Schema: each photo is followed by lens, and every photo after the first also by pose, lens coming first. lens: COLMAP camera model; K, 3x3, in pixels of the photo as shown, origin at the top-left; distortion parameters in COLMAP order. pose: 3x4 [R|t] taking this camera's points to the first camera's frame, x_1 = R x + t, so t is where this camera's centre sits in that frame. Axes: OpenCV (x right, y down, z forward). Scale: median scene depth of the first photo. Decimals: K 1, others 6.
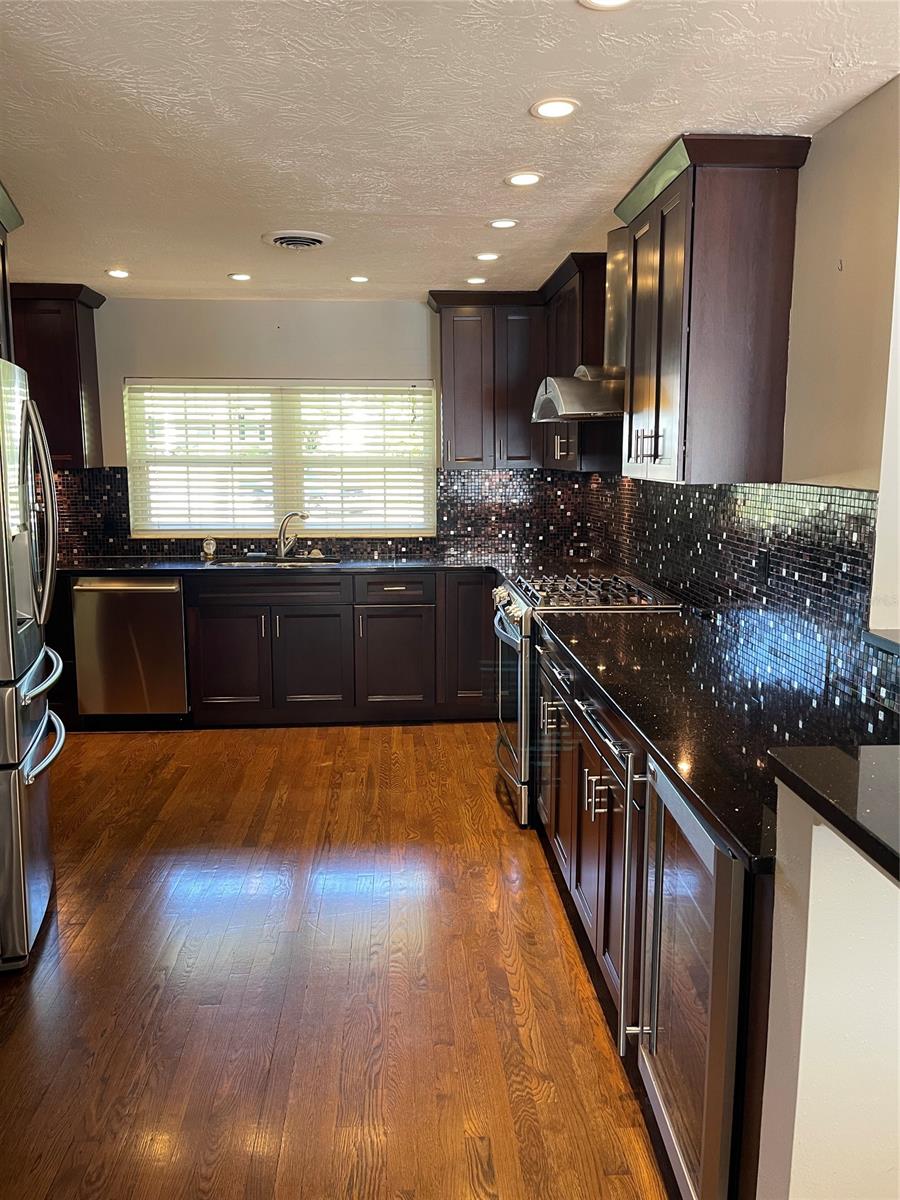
lens RADIAL K [[892.9, 0, 463.1], [0, 892.9, 609.7], [0, 0, 1]] dist [0.060682, -0.095355]
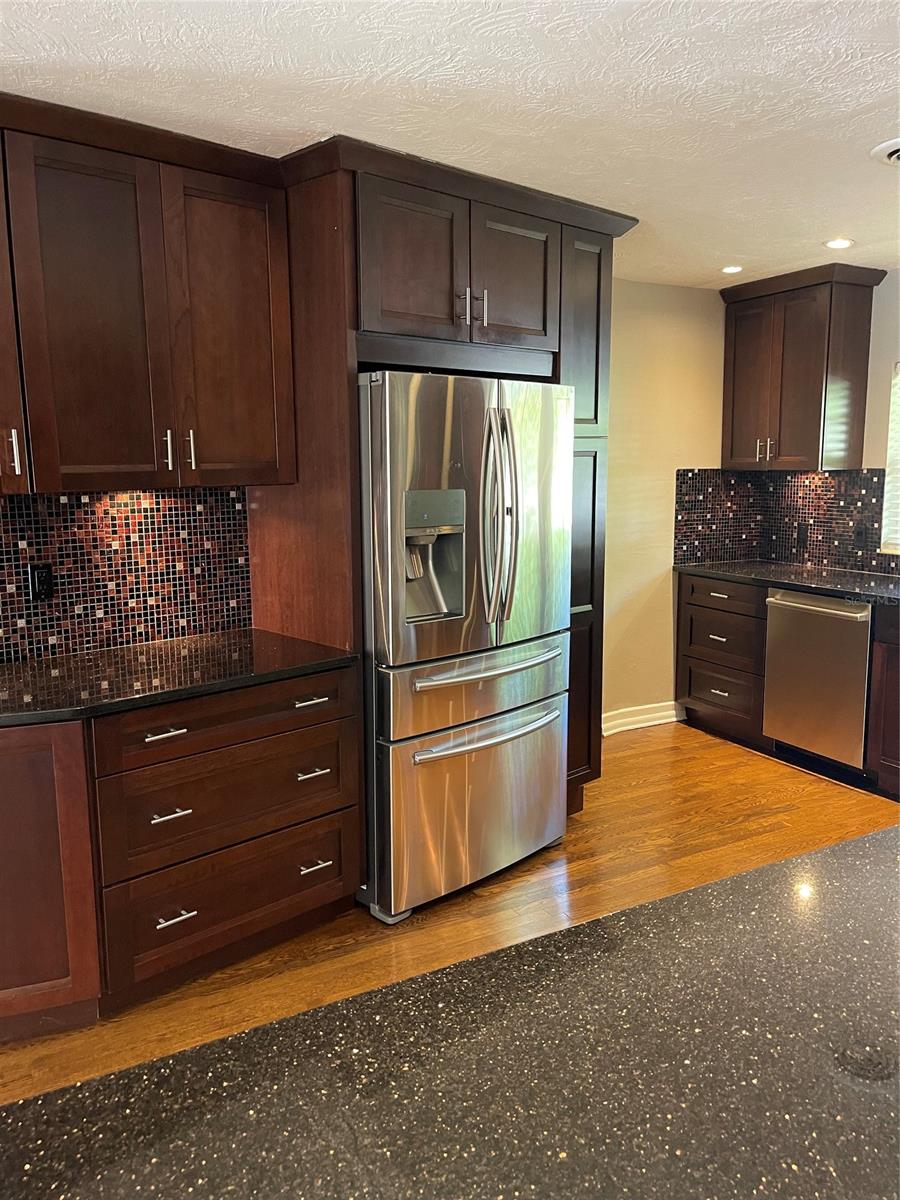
lens RADIAL K [[892.9, 0, 463.1], [0, 892.9, 609.7], [0, 0, 1]] dist [0.060682, -0.095355]
pose [[0.425509, 0.142715, -0.893630, 0.235412], [-0.145896, 0.985387, 0.087899, -0.044305], [0.893116, 0.092975, 0.440112, 0.282965]]
